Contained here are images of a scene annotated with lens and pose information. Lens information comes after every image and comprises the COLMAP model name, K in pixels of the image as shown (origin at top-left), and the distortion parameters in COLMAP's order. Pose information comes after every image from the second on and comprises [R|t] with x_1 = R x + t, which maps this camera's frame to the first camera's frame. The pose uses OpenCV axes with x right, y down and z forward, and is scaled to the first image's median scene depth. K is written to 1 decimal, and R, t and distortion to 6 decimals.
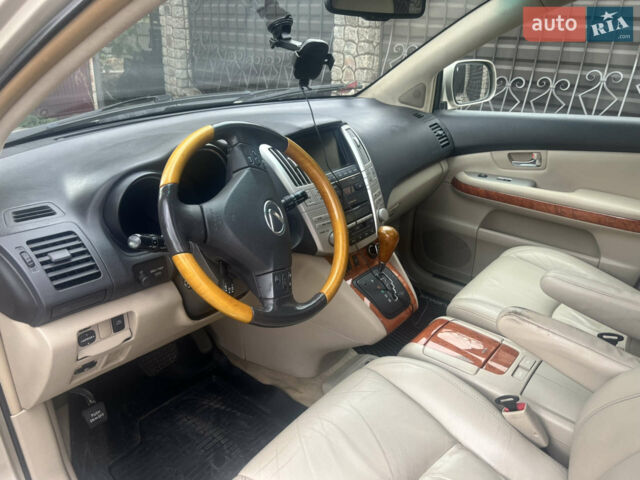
lens RADIAL K [[476.7, 0, 319.6], [0, 476.7, 237.9], [0, 0, 1]] dist [0.037488, -0.036567]
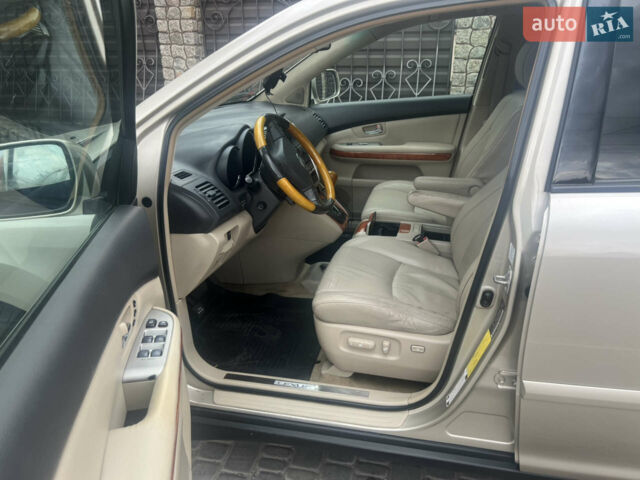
lens RADIAL K [[476.7, 0, 318.9], [0, 476.7, 243.9], [0, 0, 1]] dist [0.037488, -0.036567]
pose [[0.901148, -0.203649, 0.382700, -0.384349], [0.205219, 0.978009, 0.037203, 0.102541], [-0.381860, 0.045012, 0.923123, -0.351371]]
